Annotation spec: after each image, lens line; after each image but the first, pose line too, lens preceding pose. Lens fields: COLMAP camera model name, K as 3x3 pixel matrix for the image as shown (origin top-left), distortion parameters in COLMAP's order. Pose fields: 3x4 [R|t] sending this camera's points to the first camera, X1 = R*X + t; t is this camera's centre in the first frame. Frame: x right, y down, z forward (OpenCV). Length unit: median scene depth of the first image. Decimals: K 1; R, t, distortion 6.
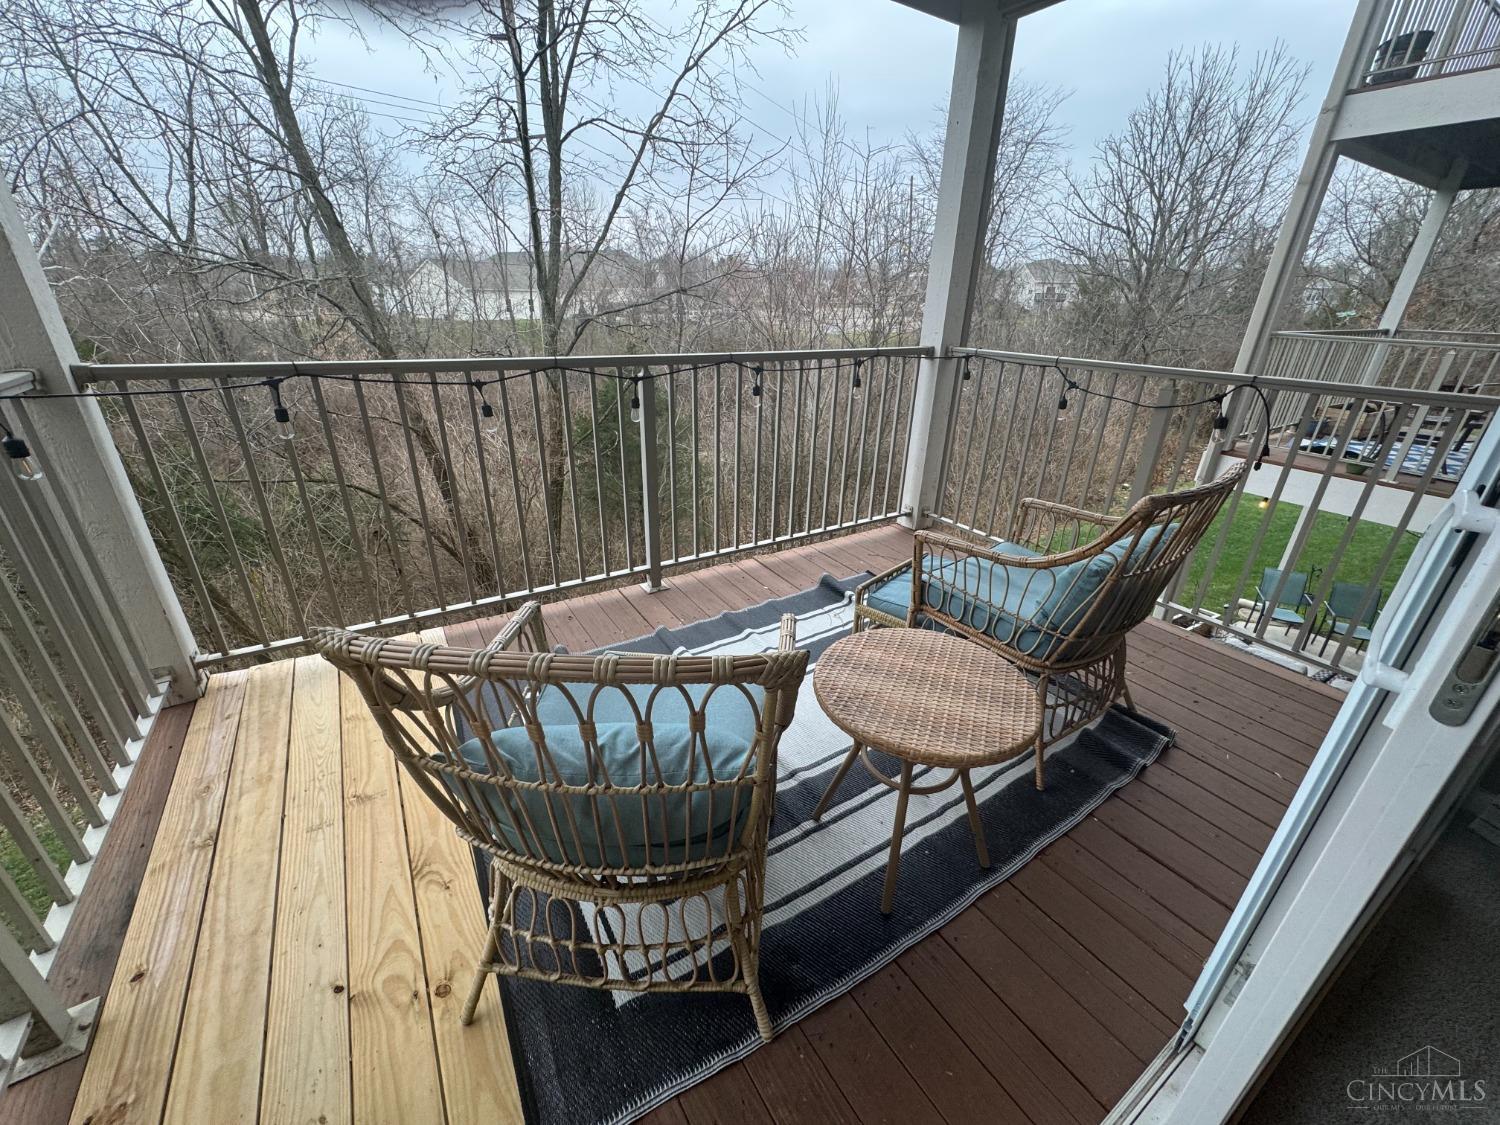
lens RADIAL K [[594.9, 0, 750.0], [0, 594.9, 562.5], [0, 0, 1]] dist [-0.000022, -0.000216]
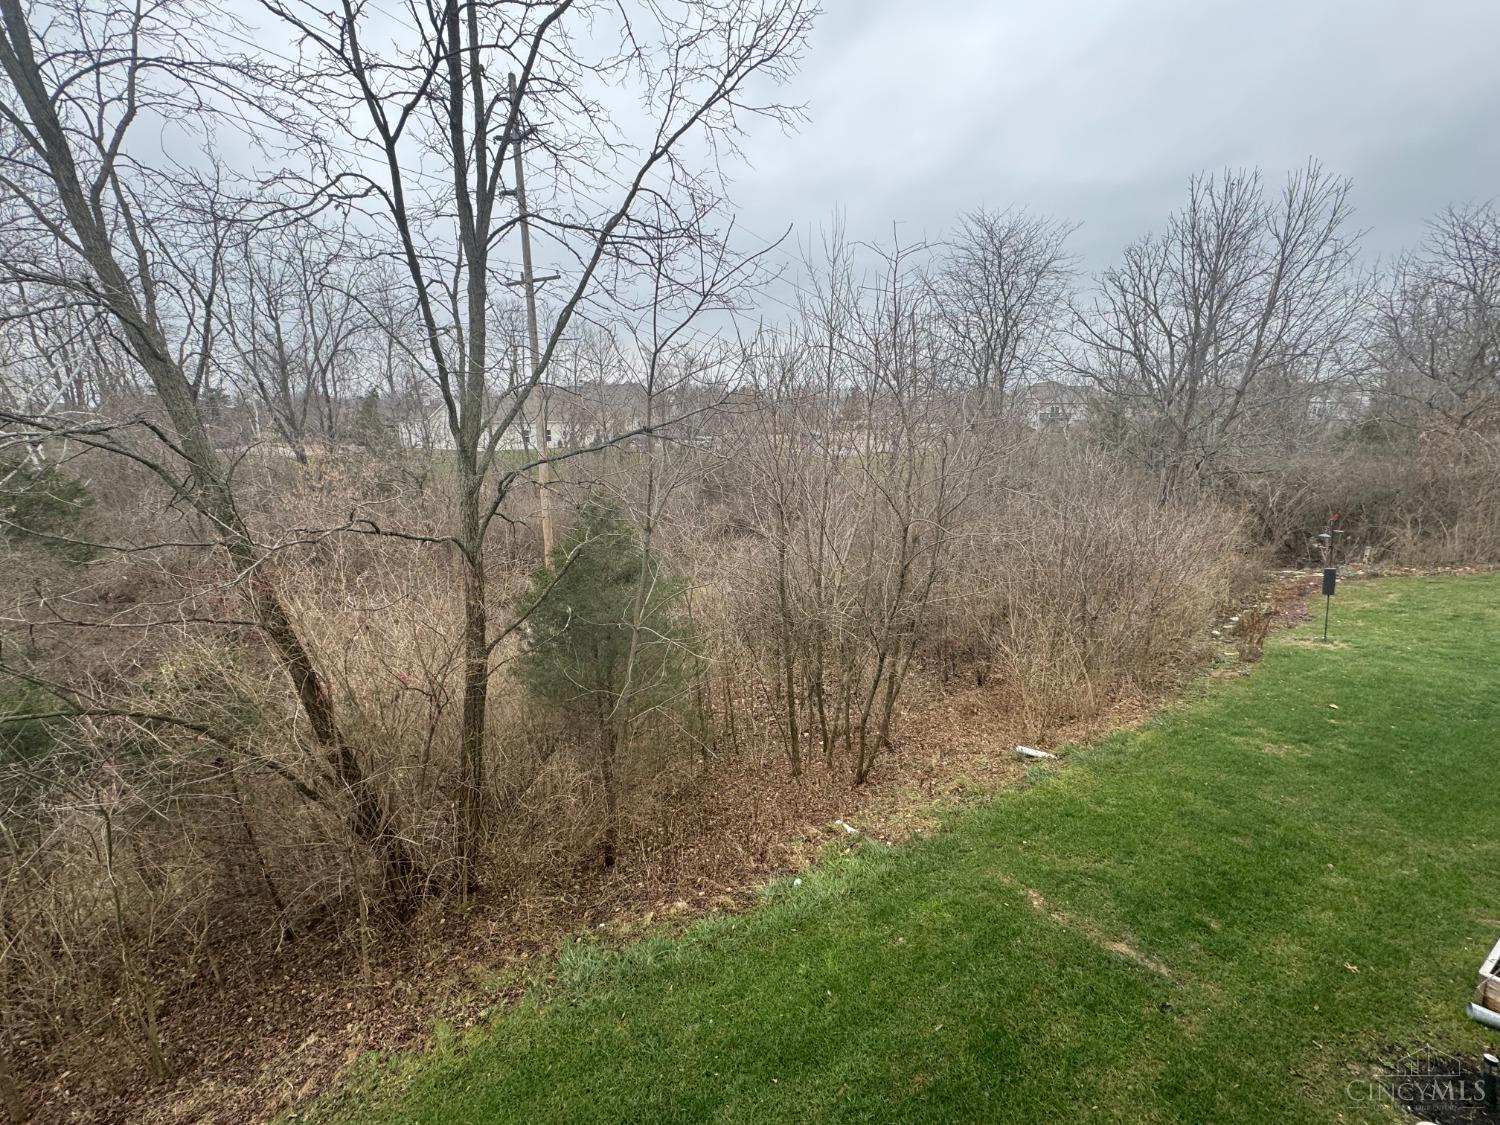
lens RADIAL K [[605.8, 0, 750.0], [0, 605.8, 562.5], [0, 0, 1]] dist [0.000592, 0.000171]
pose [[0.999538, -0.017259, -0.025026, 0.022483], [0.012134, 0.981302, -0.192091, -0.133562], [0.027873, 0.191699, 0.981058, 0.268944]]
